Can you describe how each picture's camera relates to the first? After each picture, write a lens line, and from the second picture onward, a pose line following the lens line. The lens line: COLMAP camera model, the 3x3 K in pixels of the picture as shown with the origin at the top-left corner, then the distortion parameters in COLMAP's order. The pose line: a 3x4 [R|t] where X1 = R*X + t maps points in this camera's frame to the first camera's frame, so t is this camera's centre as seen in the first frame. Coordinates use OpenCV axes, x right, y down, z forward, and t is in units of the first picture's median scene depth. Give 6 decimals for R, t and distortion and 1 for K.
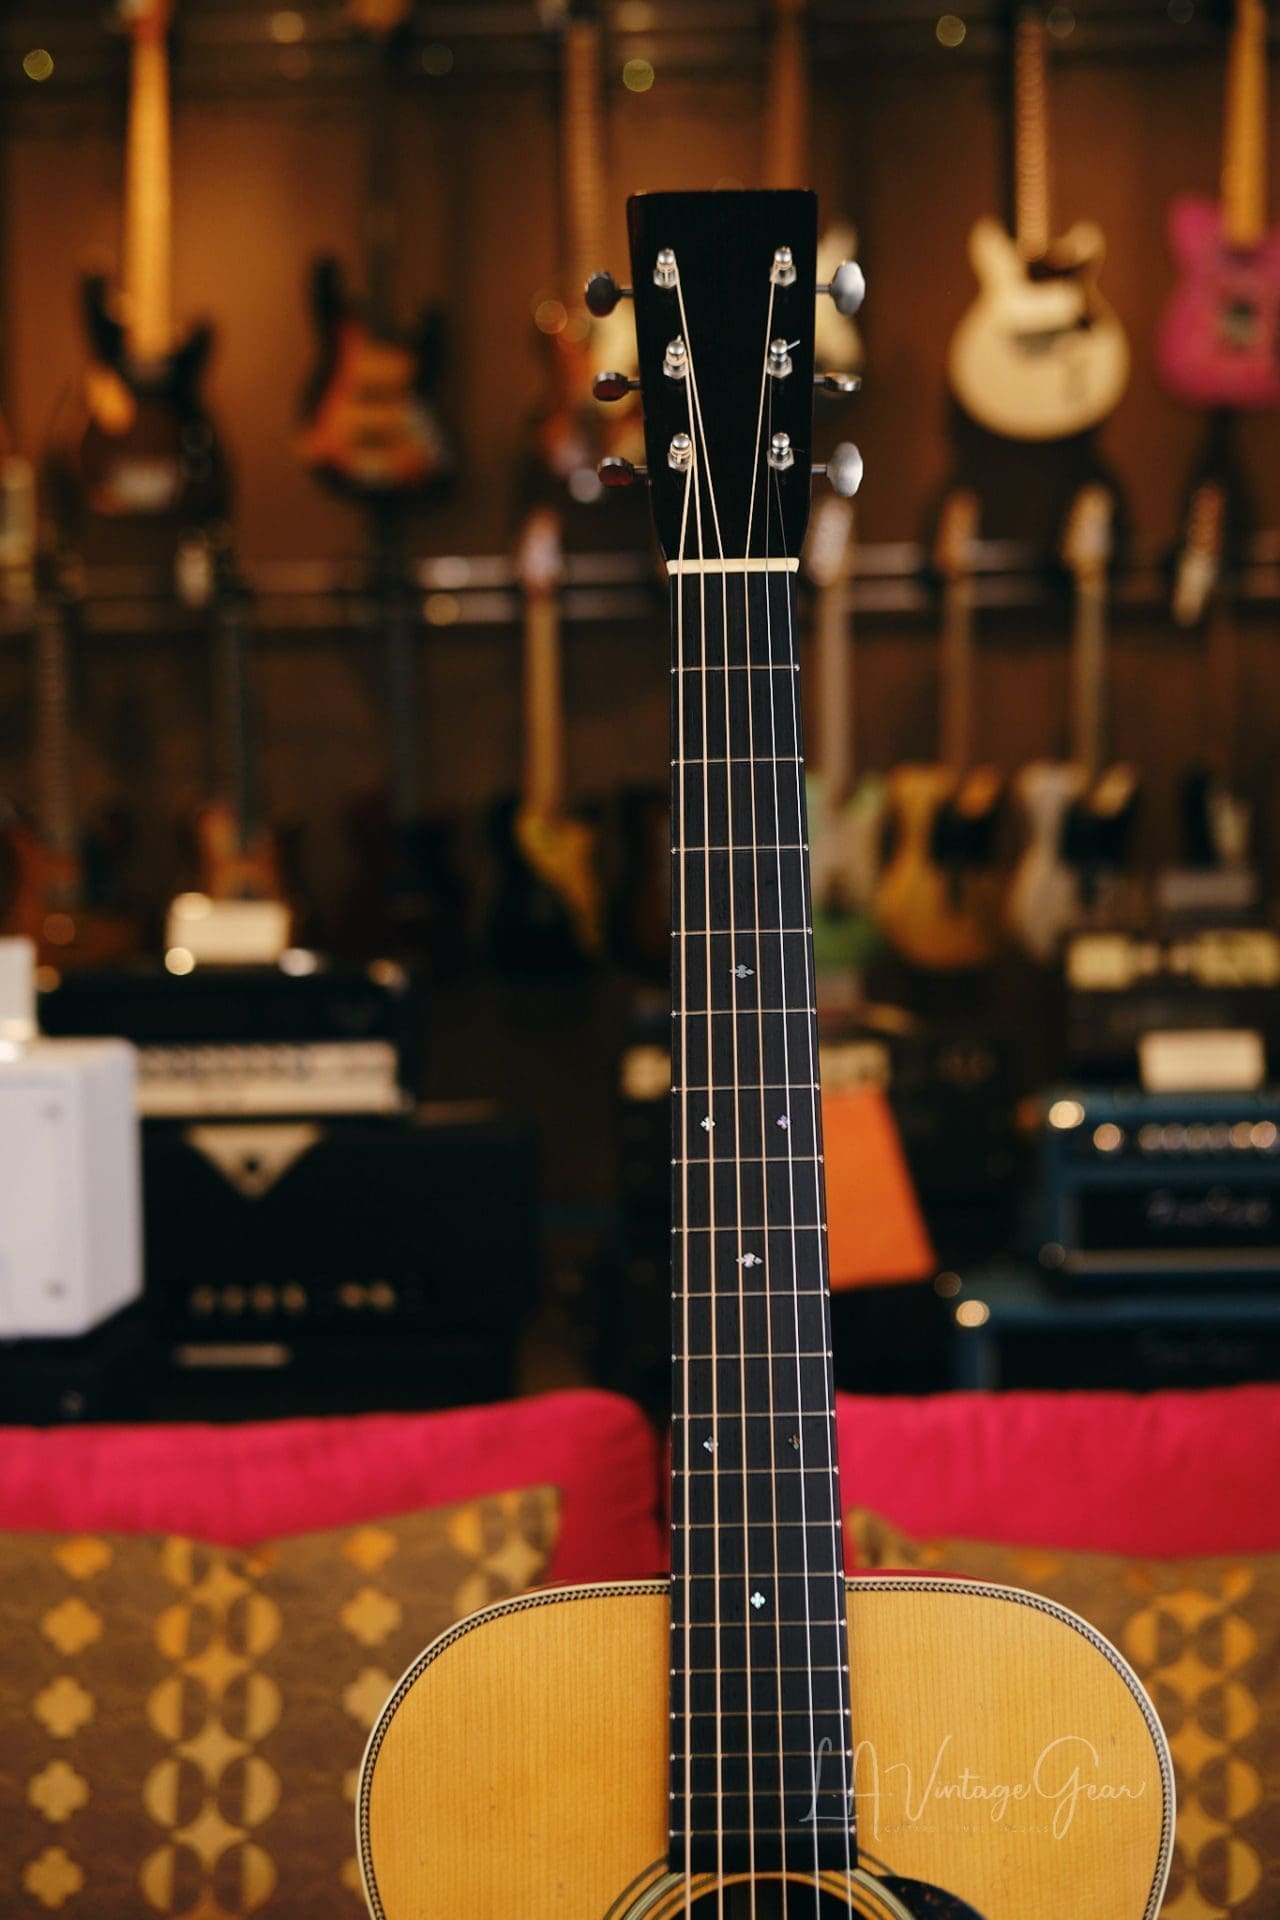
lens RADIAL K [[3425.1, 0, 699.4], [0, 3425.1, 1019.5], [0, 0, 1]] dist [0.190054, 0.000000]
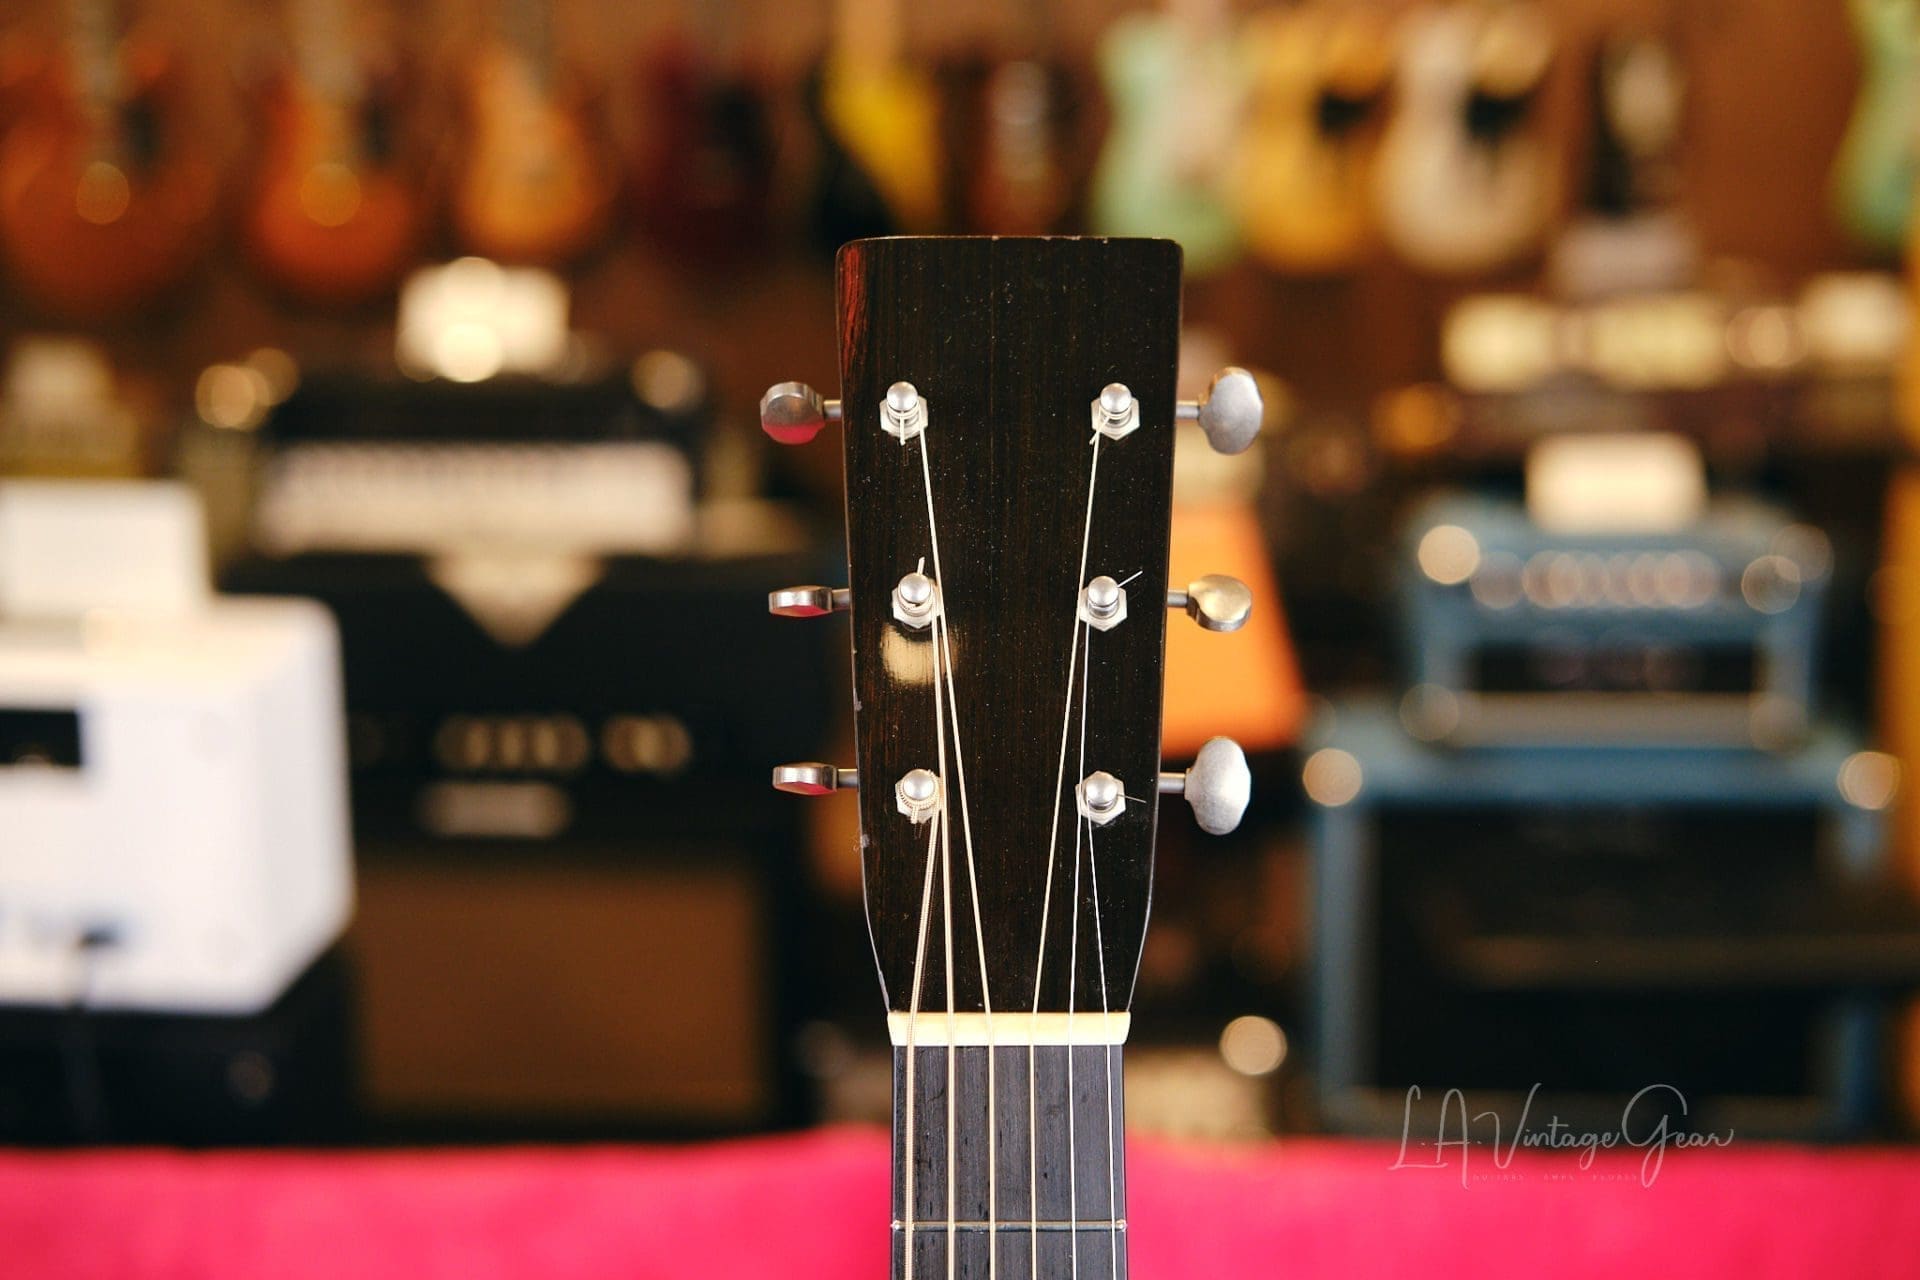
lens RADIAL K [[3274.9, 0, 978.0], [0, 3274.9, 627.9], [0, 0, 1]] dist [0.230766, 0.000000]
pose [[0.999624, 0.017710, -0.020929, 0.005246], [-0.013527, 0.982570, 0.185402, -0.104331], [0.023847, -0.185049, 0.982440, 0.178941]]
